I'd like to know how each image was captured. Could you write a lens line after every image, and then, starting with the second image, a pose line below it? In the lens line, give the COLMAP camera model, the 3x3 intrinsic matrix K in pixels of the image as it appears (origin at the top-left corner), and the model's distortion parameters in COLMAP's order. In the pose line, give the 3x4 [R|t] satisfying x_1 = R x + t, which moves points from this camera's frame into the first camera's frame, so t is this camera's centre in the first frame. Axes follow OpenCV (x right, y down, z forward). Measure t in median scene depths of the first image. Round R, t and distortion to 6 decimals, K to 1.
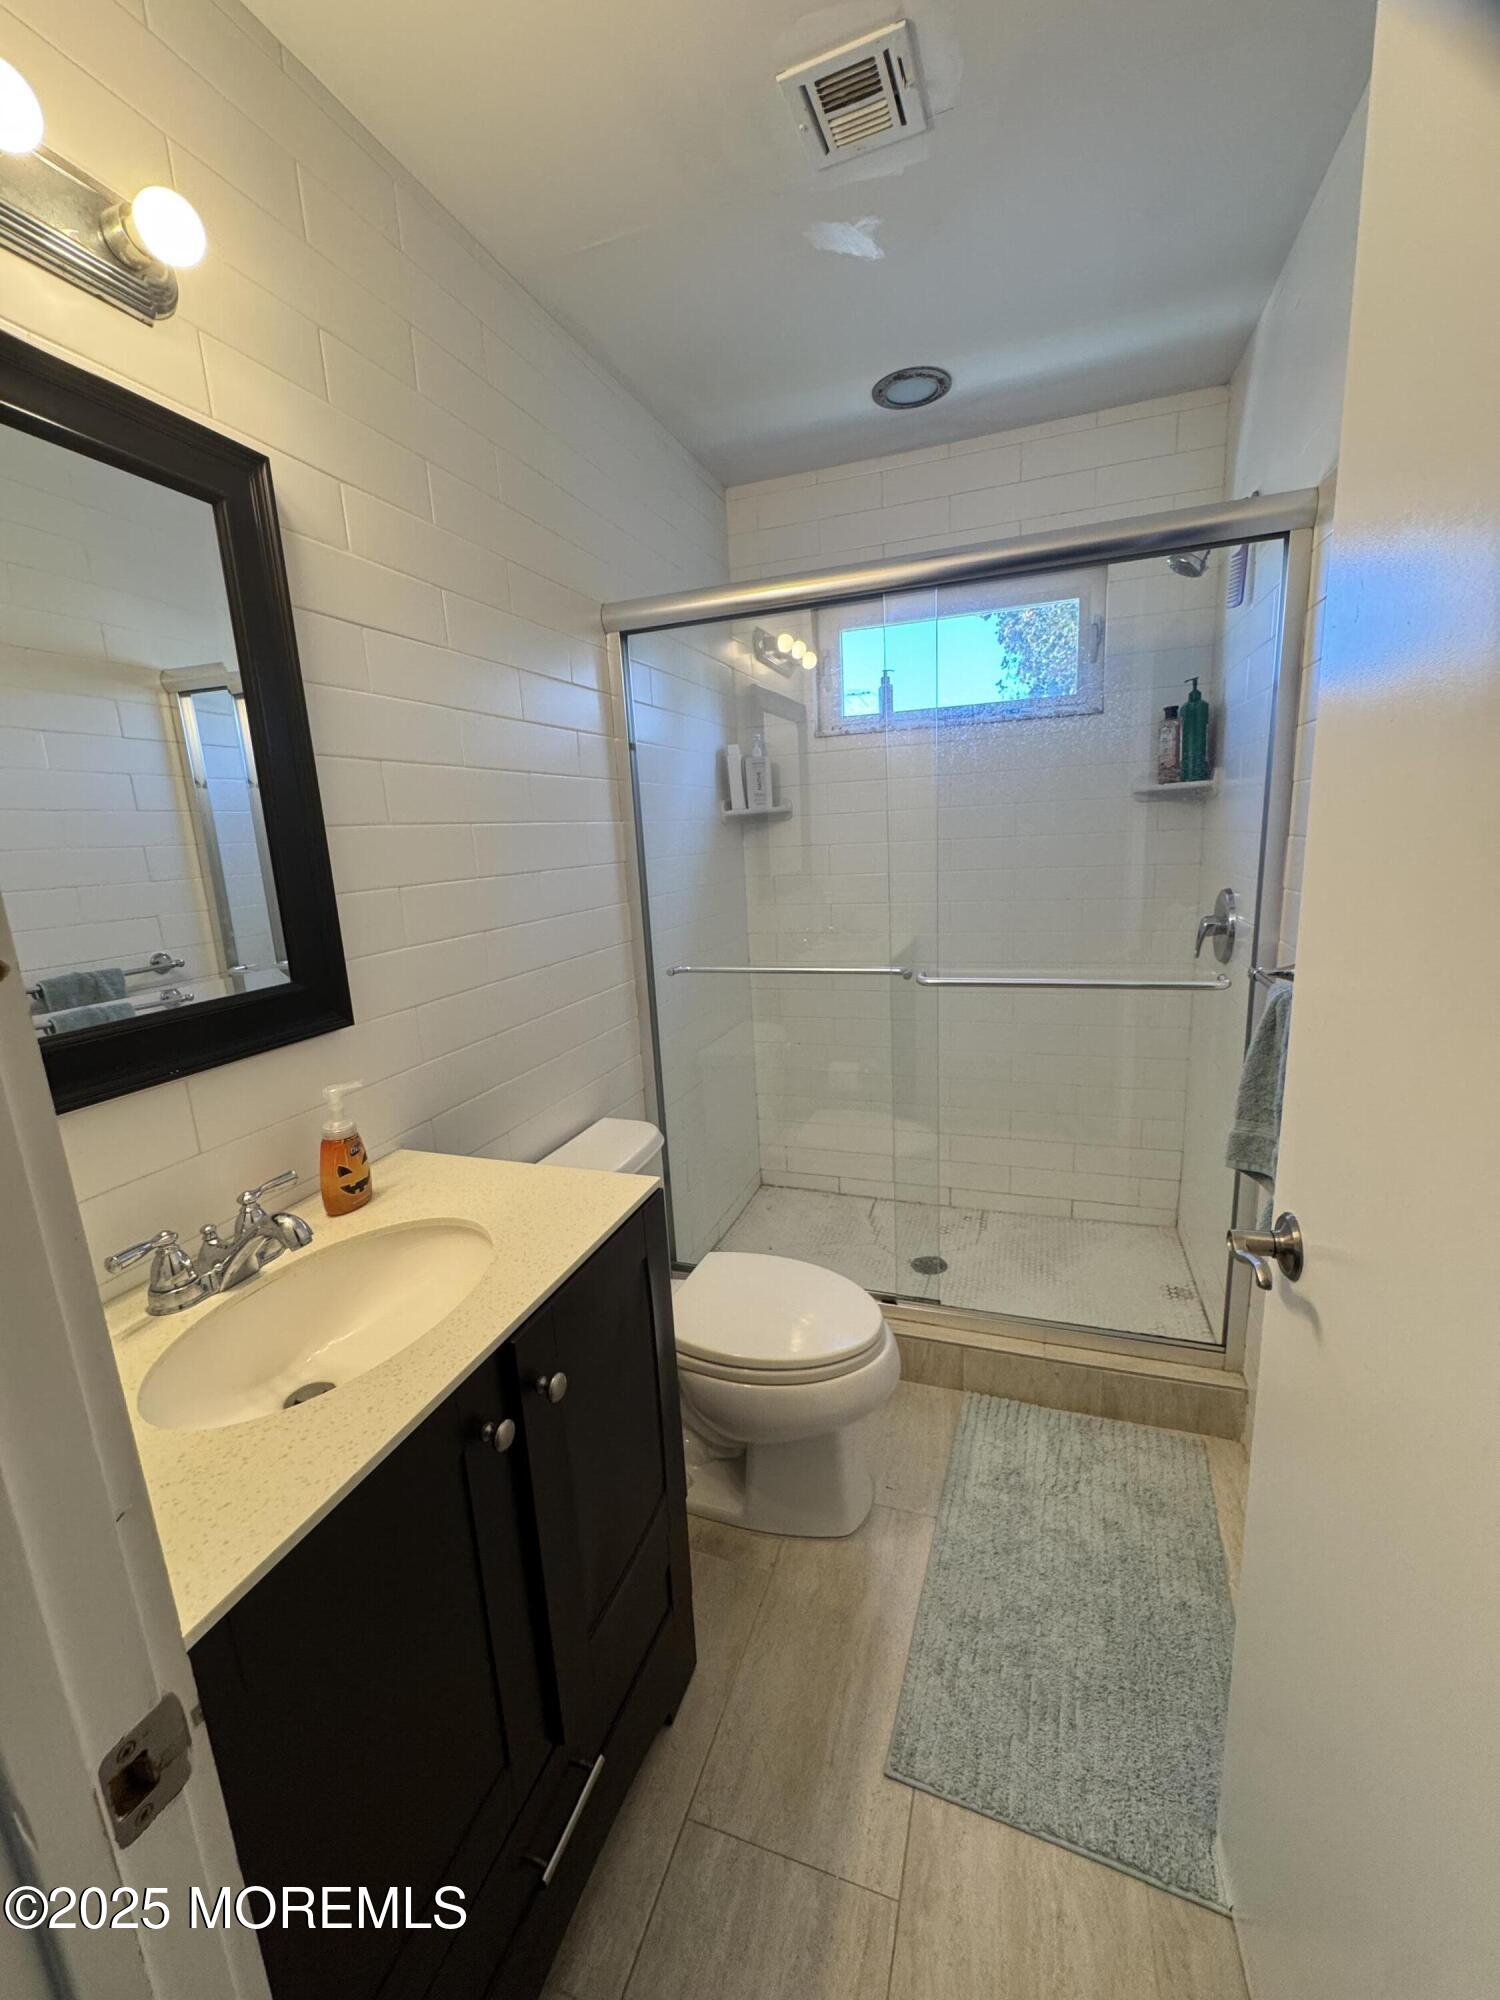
lens RADIAL K [[804.4, 0, 750.0], [0, 804.4, 1000.0], [0, 0, 1]] dist [0.000294, 0.000023]
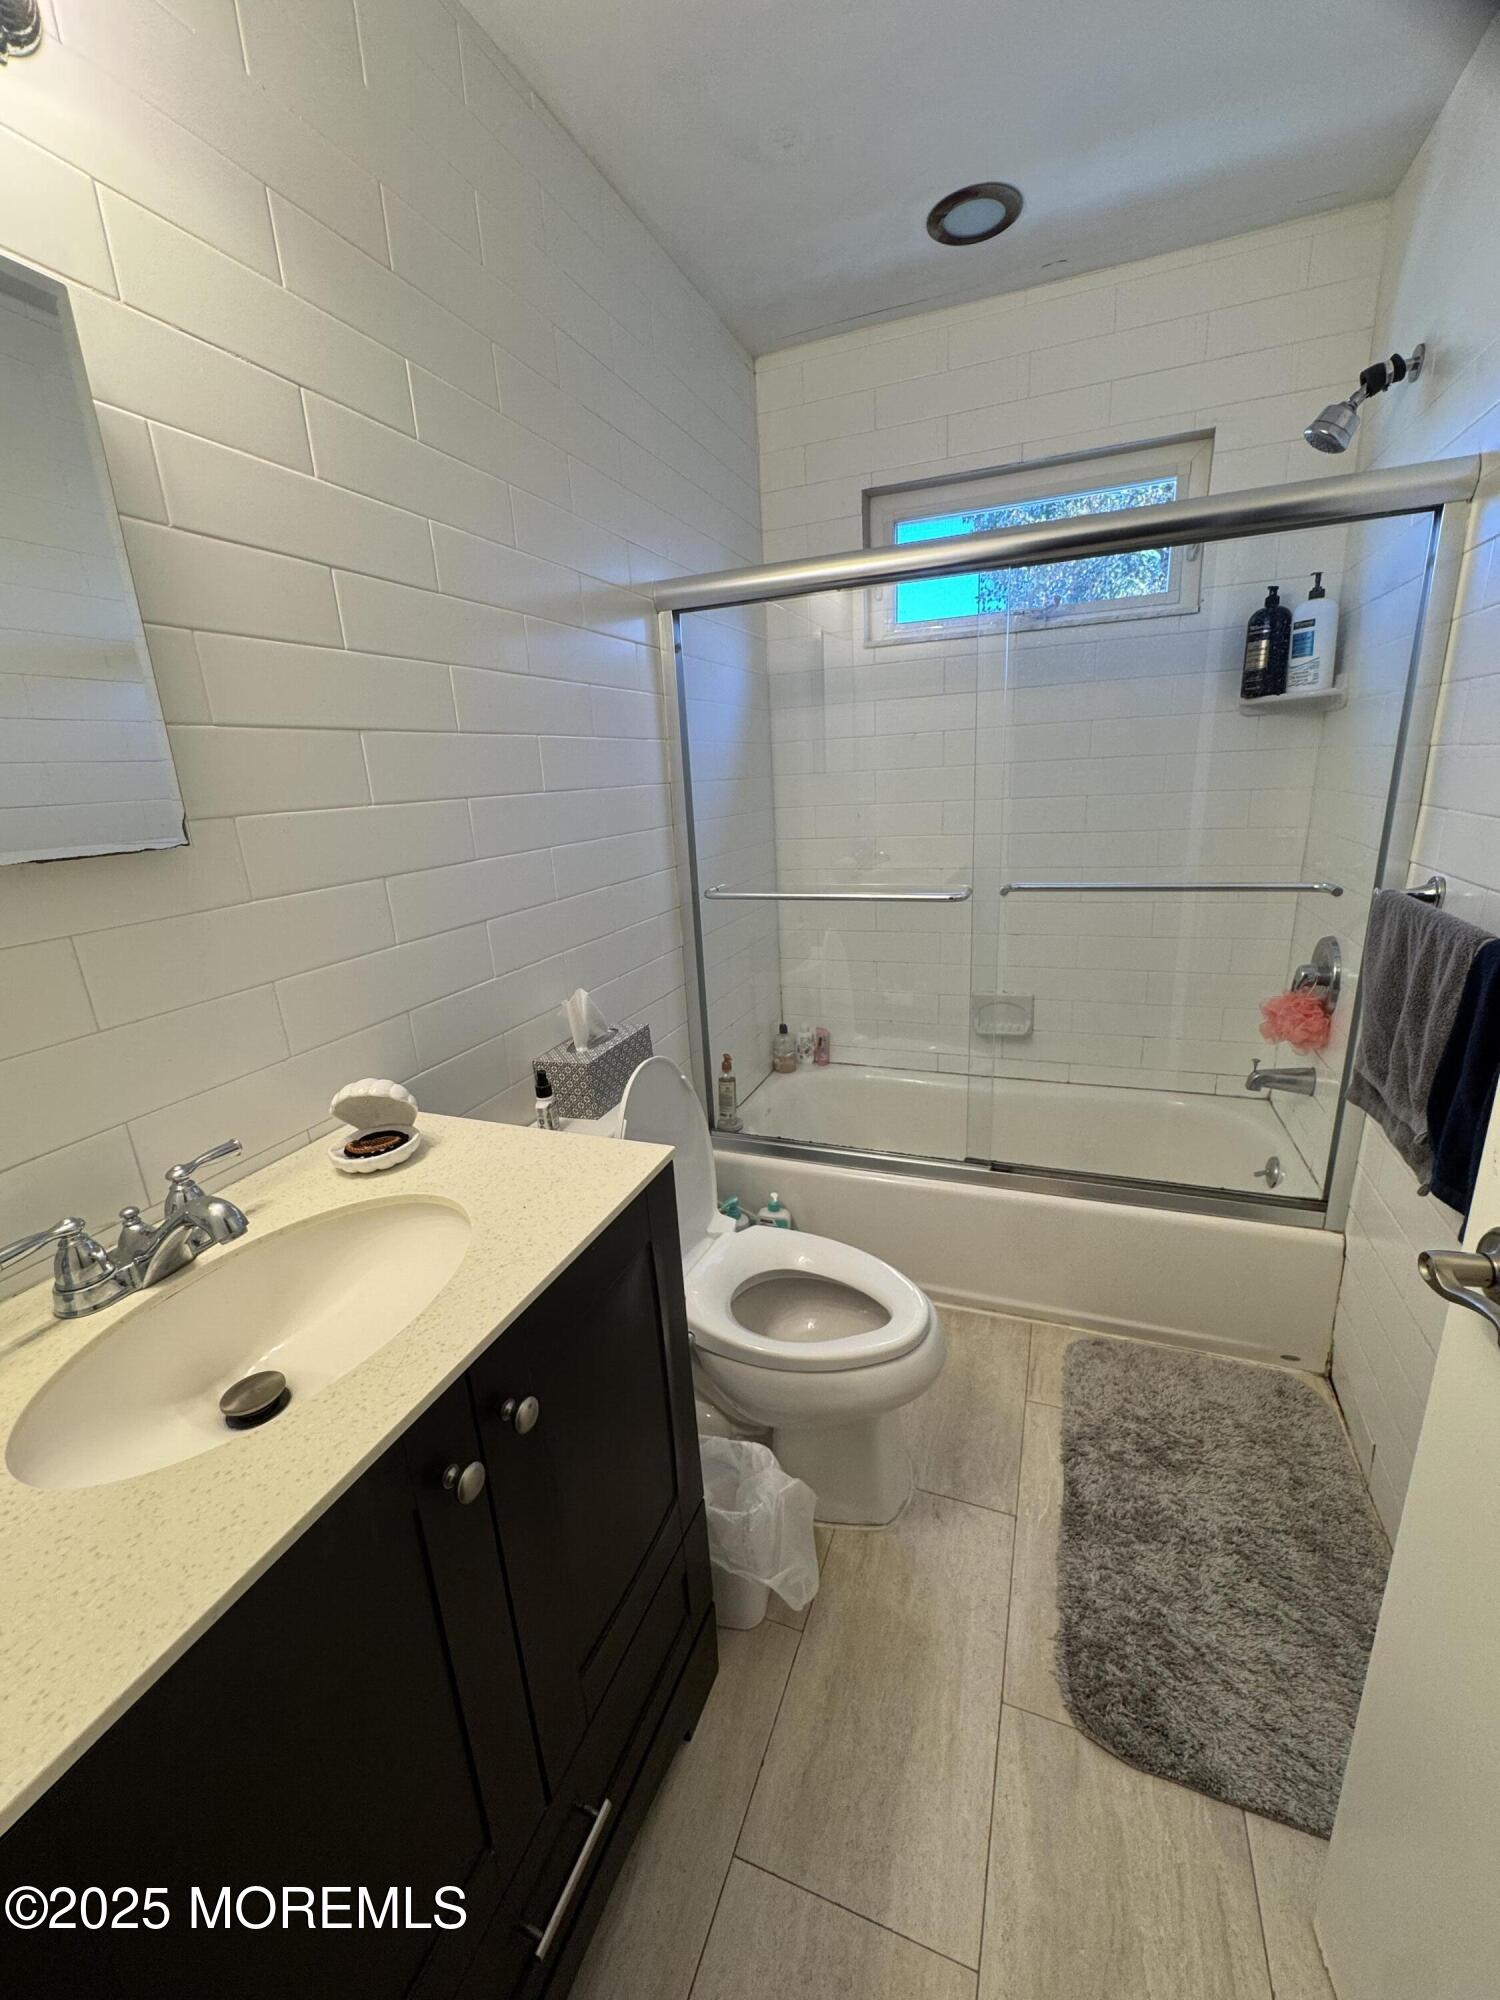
lens RADIAL K [[799.5, 0, 753.2], [0, 799.5, 970.3], [0, 0, 1]] dist [-0.000956, -0.000160]
pose [[0.999352, 0.004158, -0.035748, 0.001884], [-0.002486, 0.998906, 0.046687, -0.005887], [0.035903, -0.046568, 0.998270, 0.205297]]
